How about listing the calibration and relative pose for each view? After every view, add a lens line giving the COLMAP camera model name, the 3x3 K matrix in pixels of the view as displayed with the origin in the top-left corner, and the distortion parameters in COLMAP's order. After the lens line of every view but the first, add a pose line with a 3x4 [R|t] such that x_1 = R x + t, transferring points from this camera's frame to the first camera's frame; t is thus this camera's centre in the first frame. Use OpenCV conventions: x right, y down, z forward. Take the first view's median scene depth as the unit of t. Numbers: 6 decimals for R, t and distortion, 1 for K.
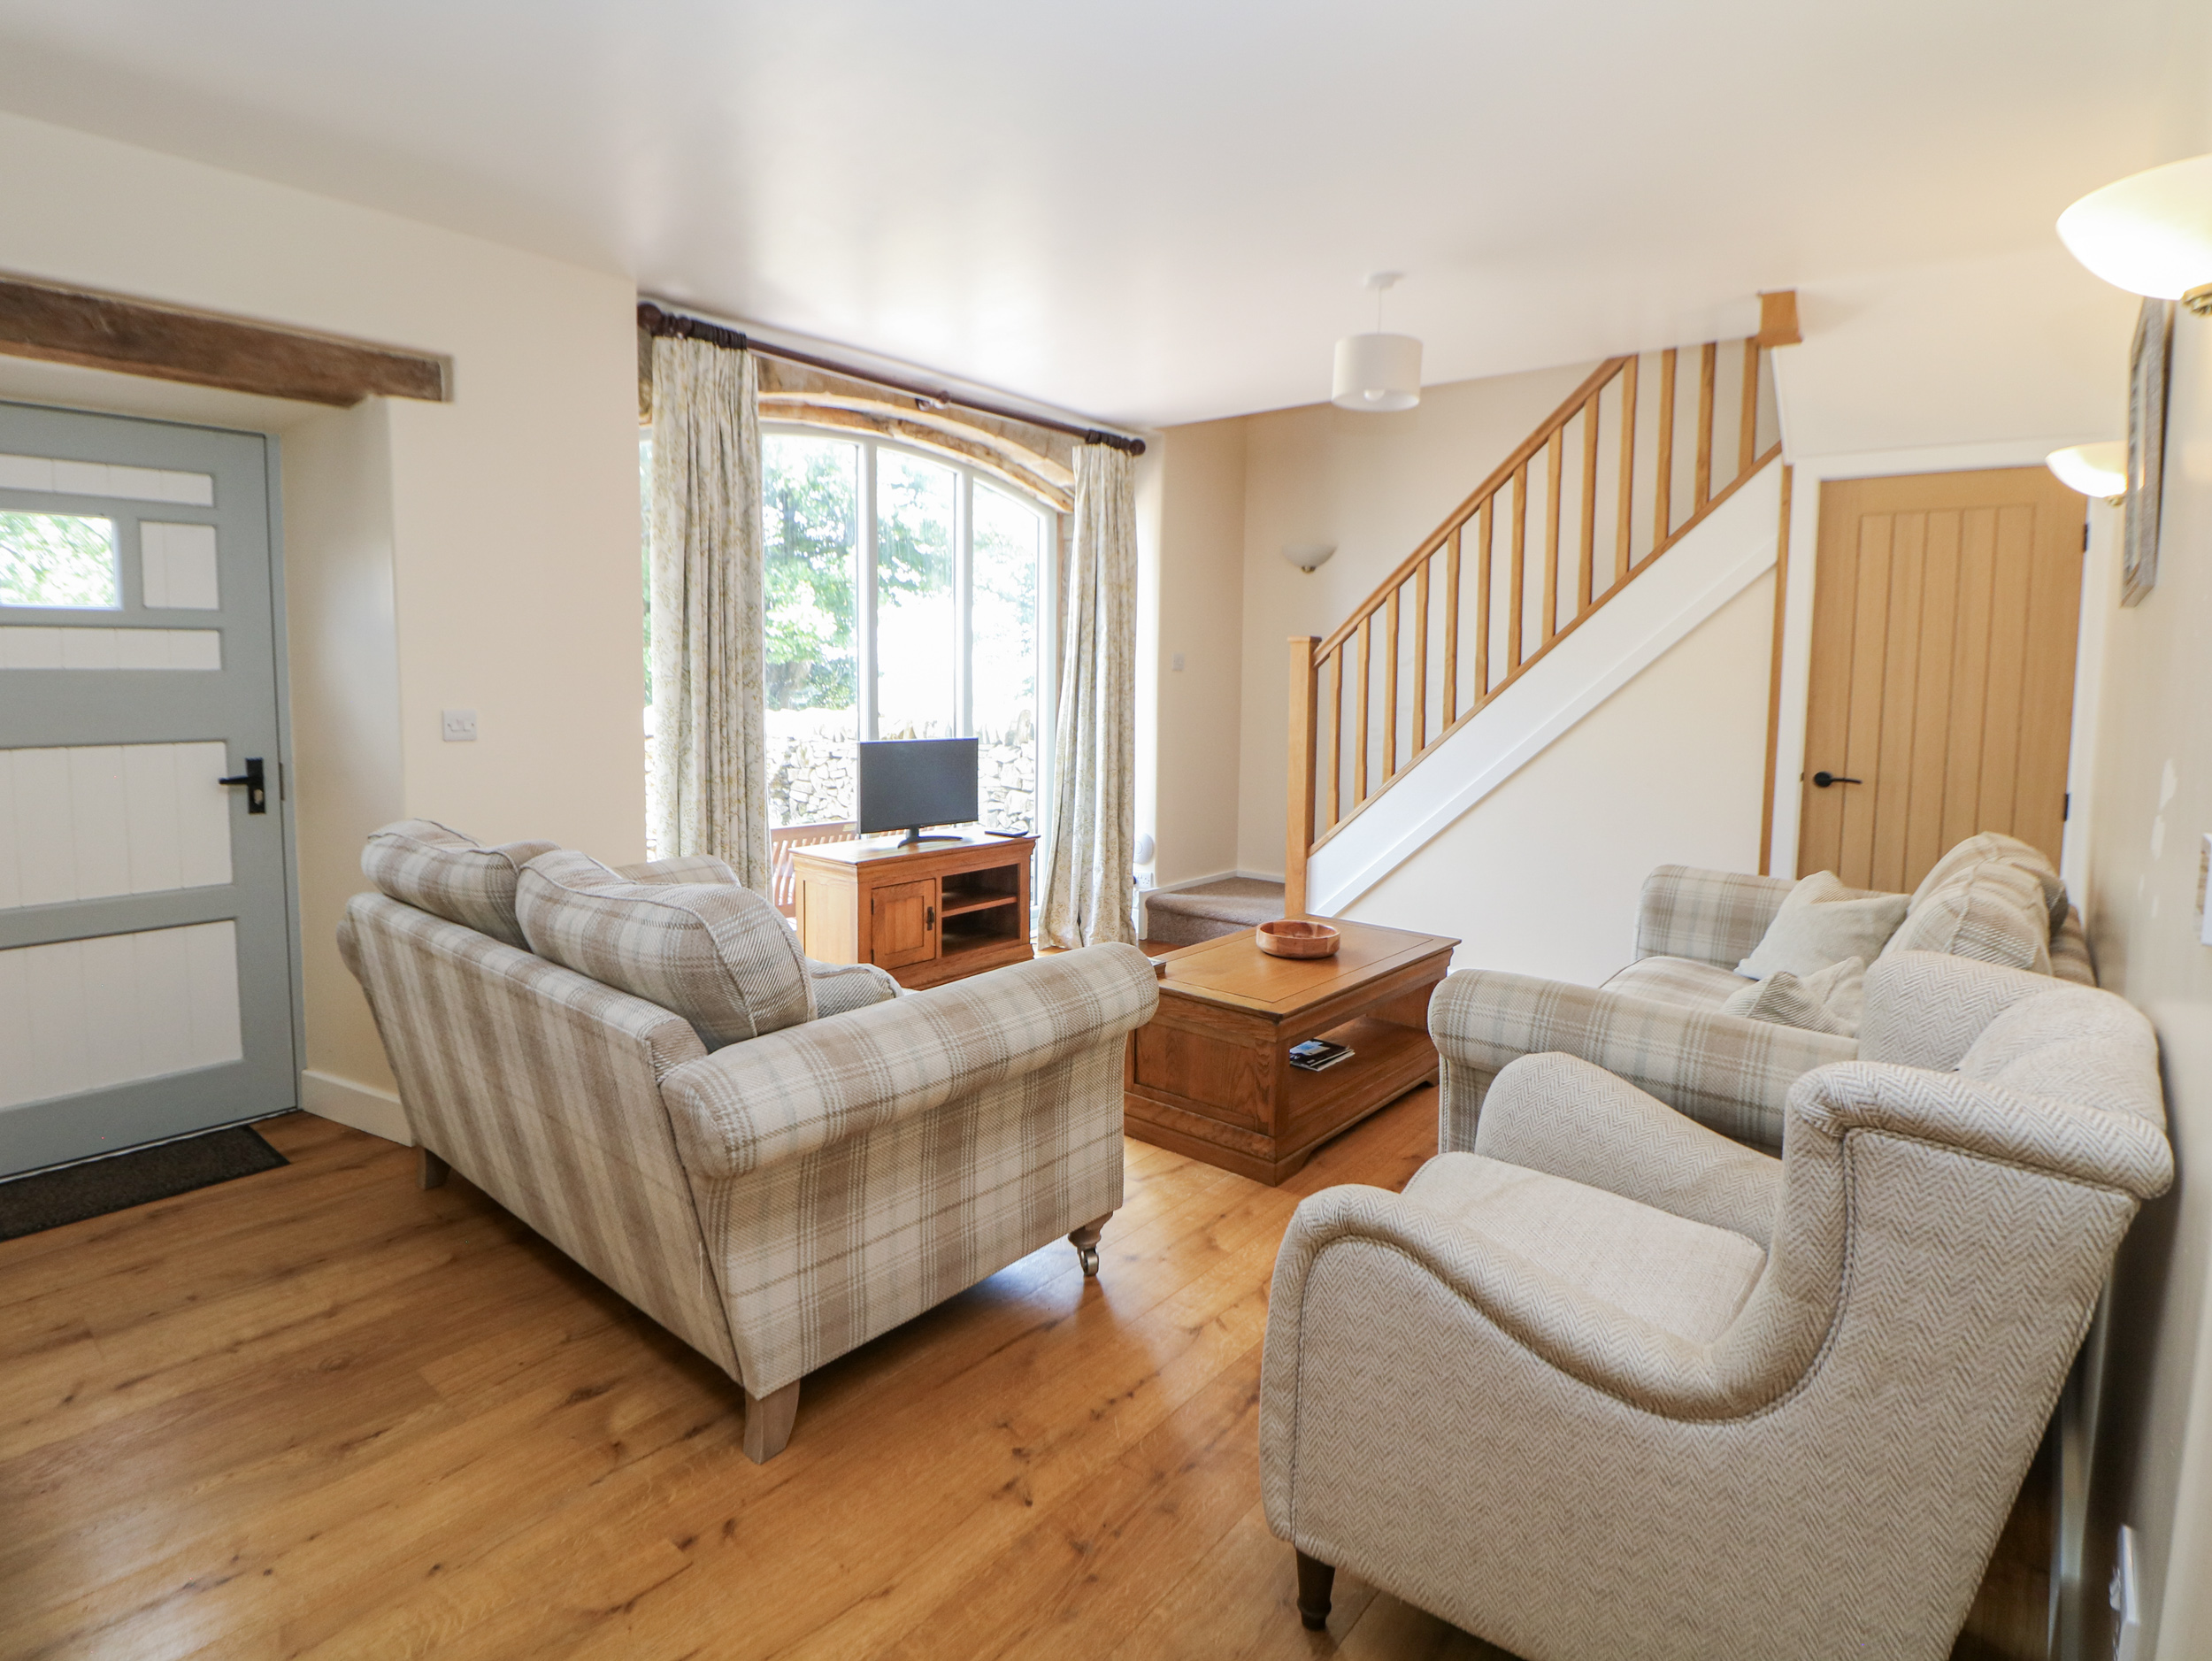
lens RADIAL K [[1151.6, 0, 1112.1], [0, 1151.6, 760.7], [0, 0, 1]] dist [0.001381, -0.014324]
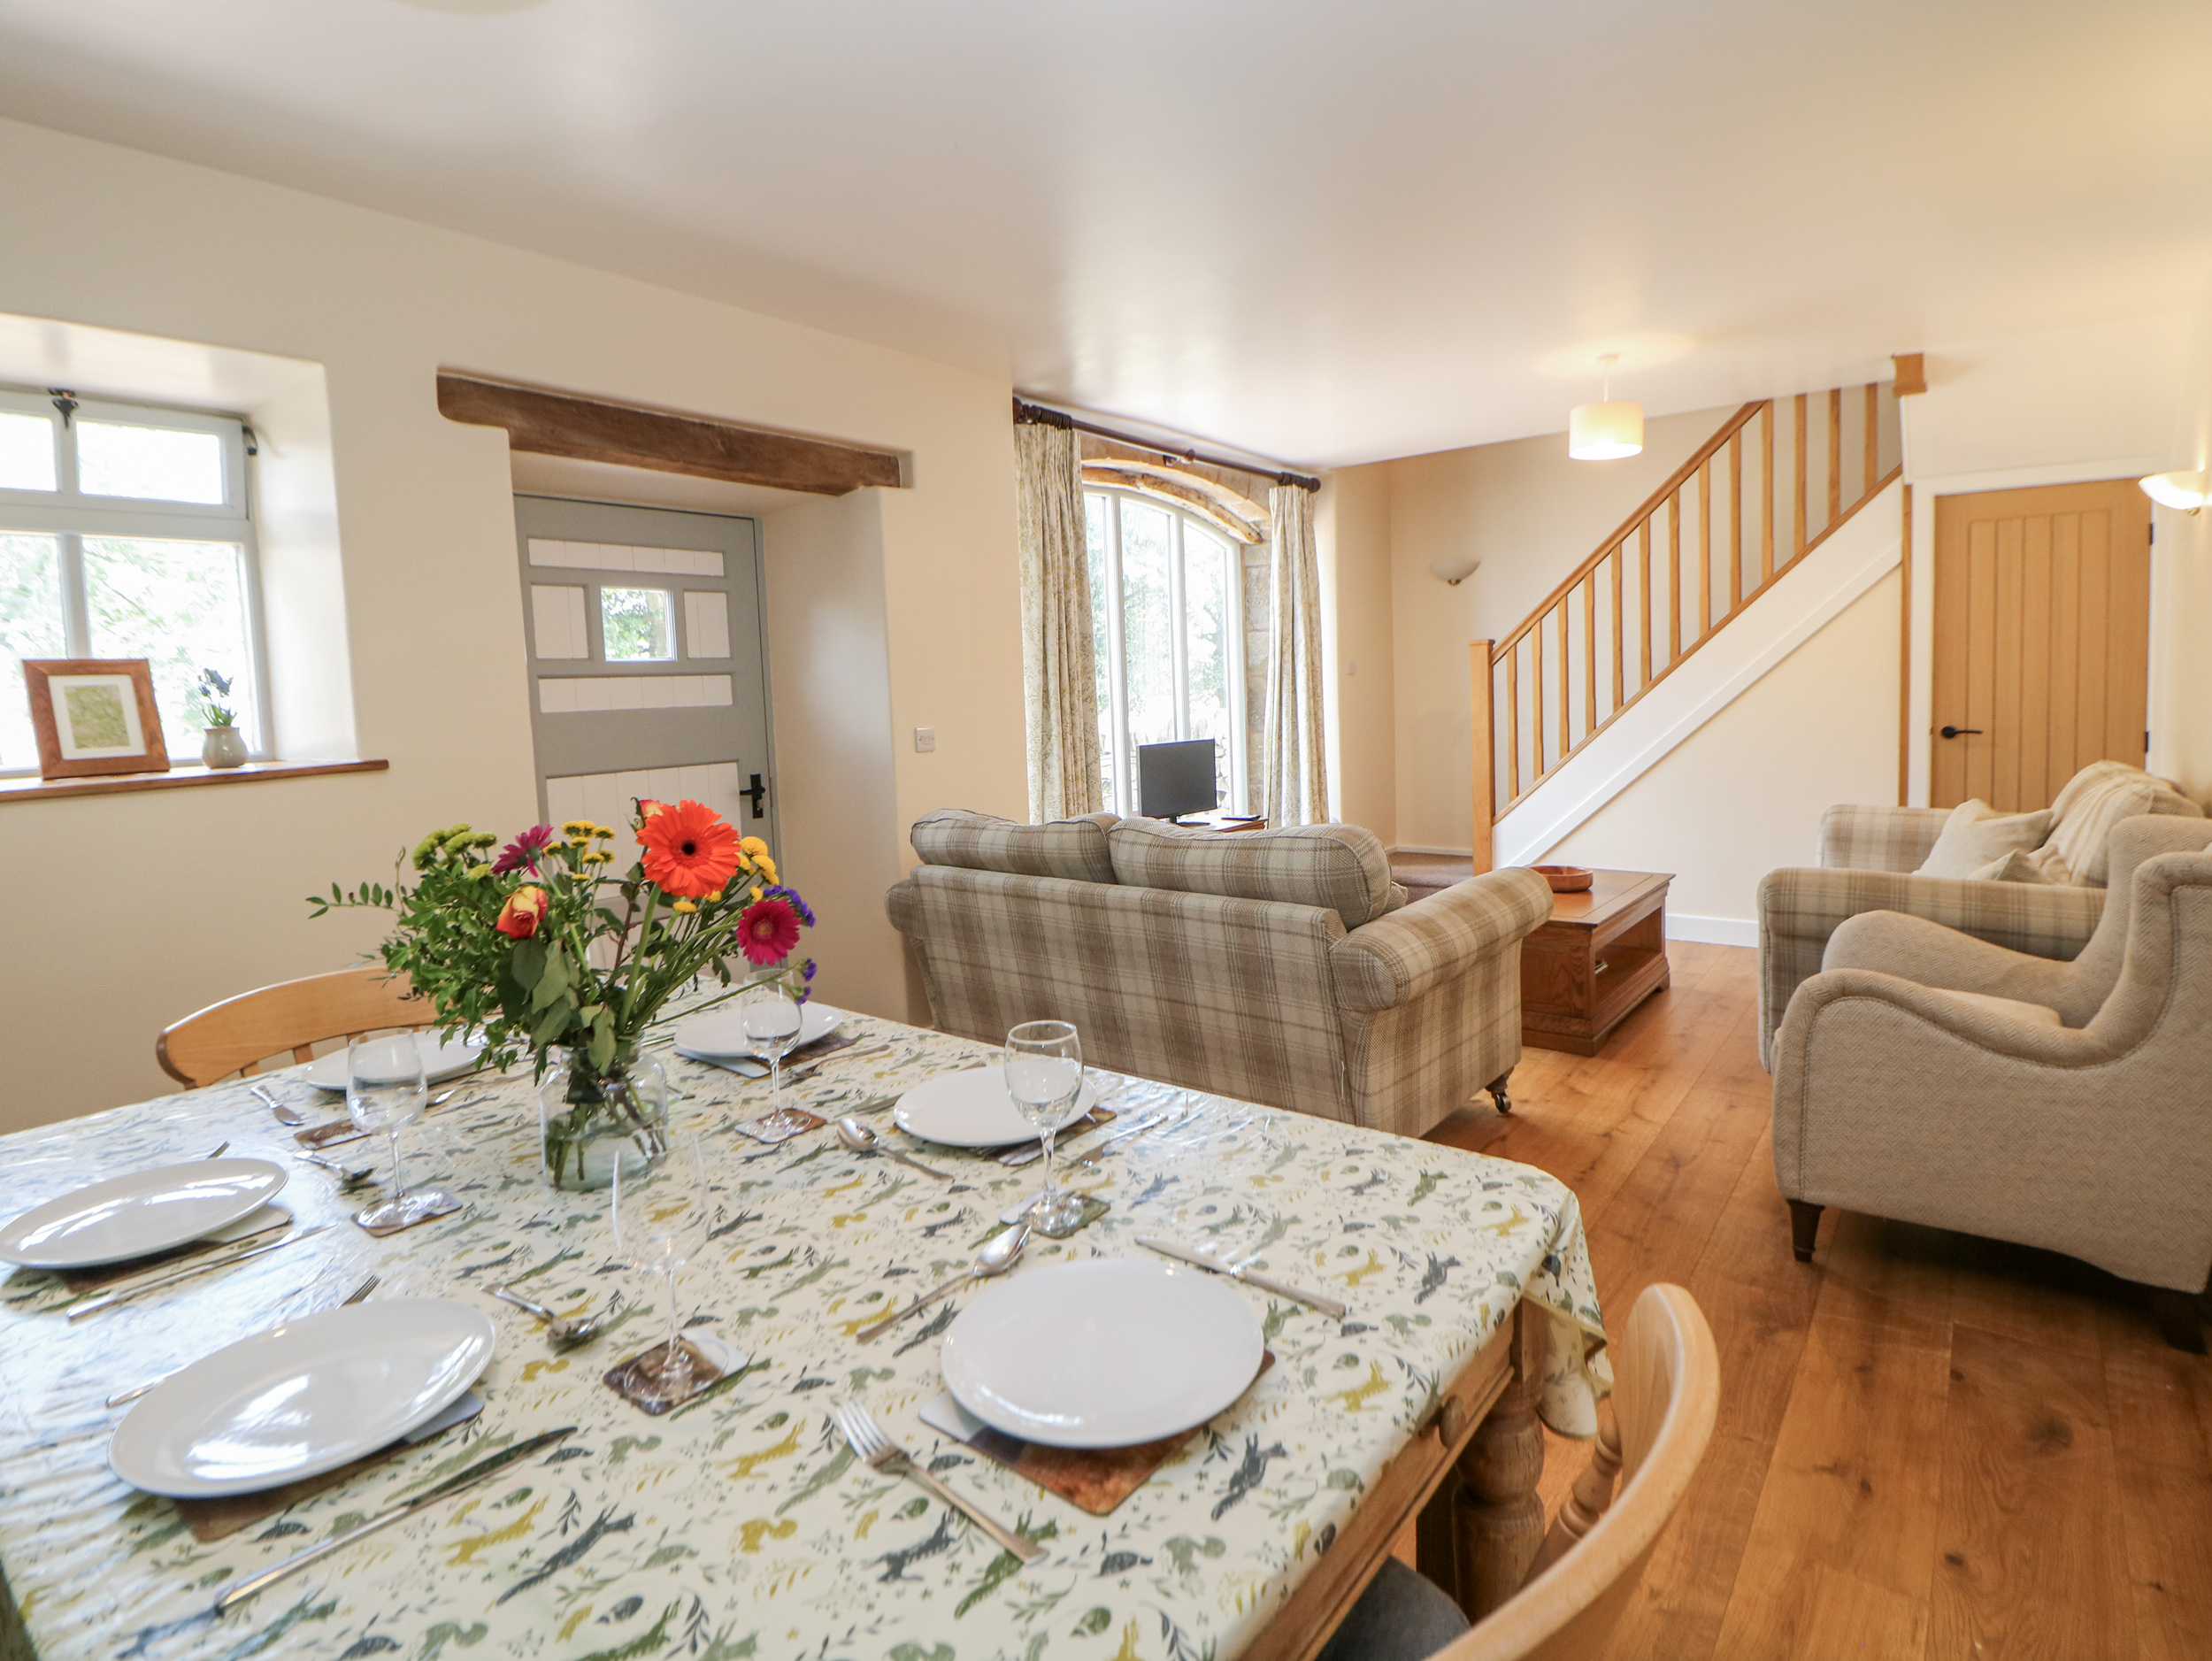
lens RADIAL K [[1159.6, 0, 1104.8], [0, 1159.6, 771.3], [0, 0, 1]] dist [0.004077, -0.016609]
pose [[0.998395, -0.051053, 0.024506, -0.383516], [0.051175, 0.998680, -0.004399, 0.019434], [-0.024249, 0.005646, 0.999690, -0.277484]]
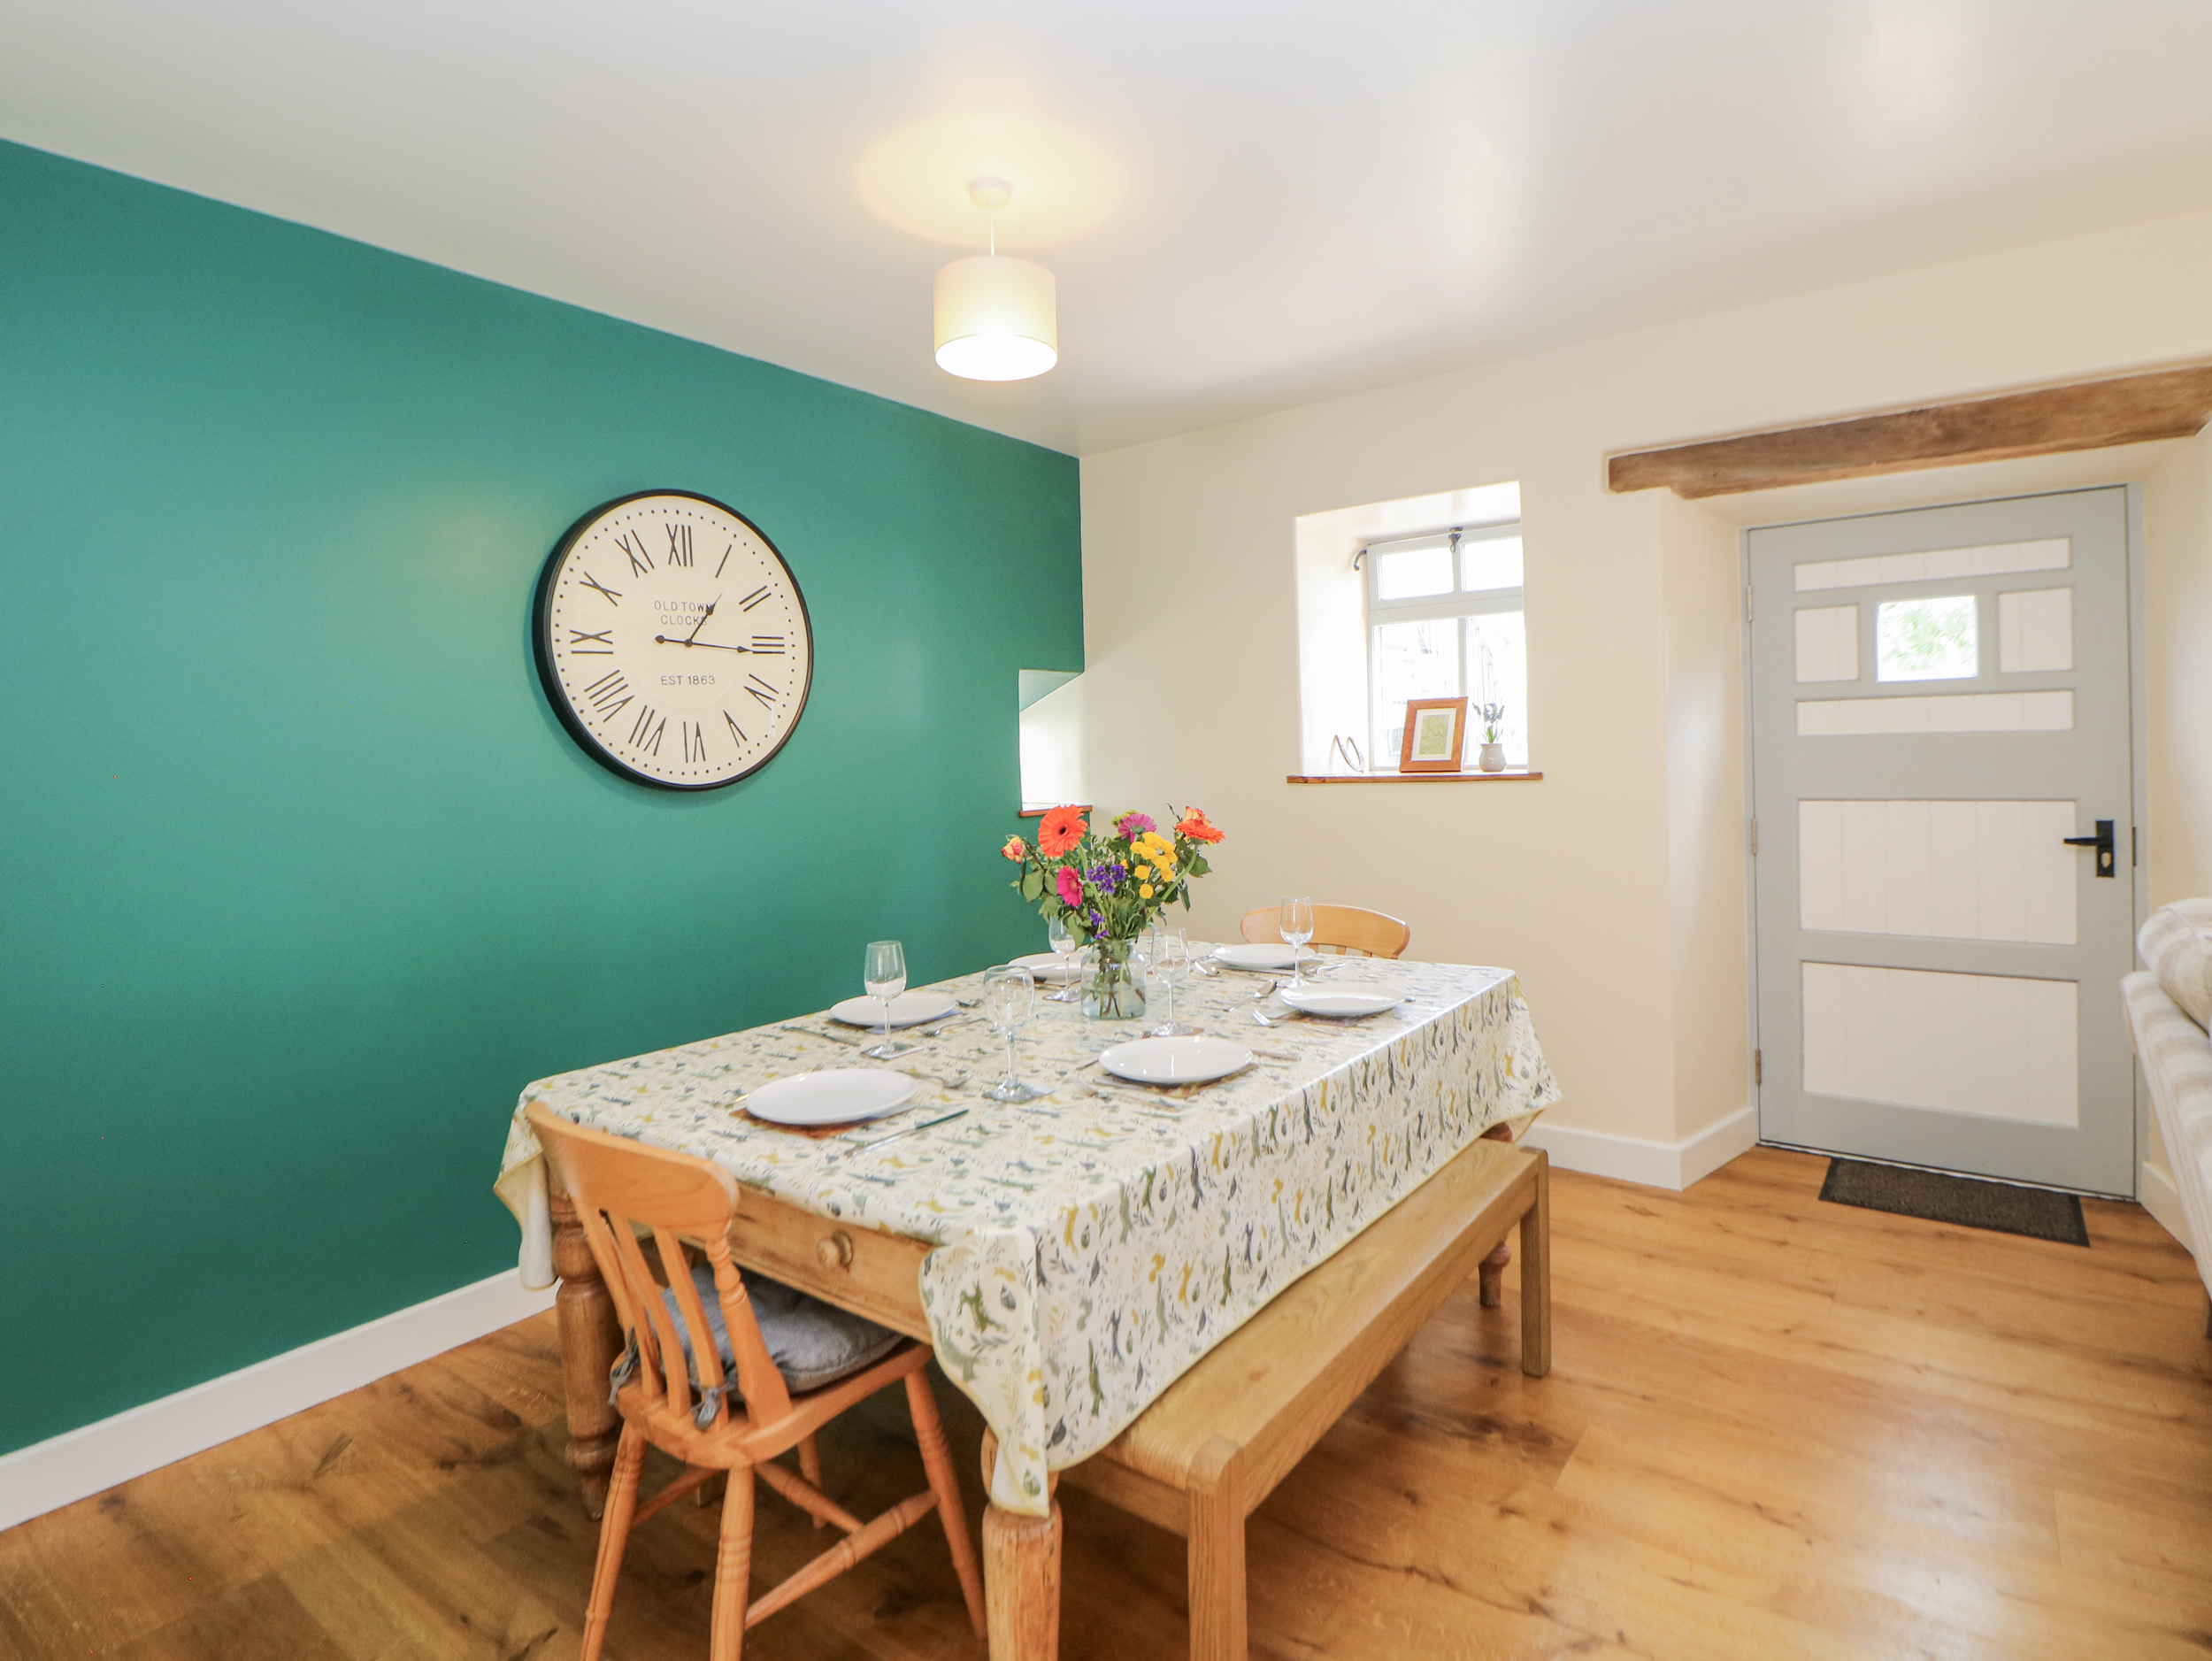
lens RADIAL K [[1151.6, 0, 1112.1], [0, 1151.6, 760.7], [0, 0, 1]] dist [0.001381, -0.014324]
pose [[0.037352, -0.003086, -0.999297, 0.178772], [-0.052322, 0.998618, -0.005040, -0.002948], [0.997931, 0.052473, 0.037139, 0.123291]]
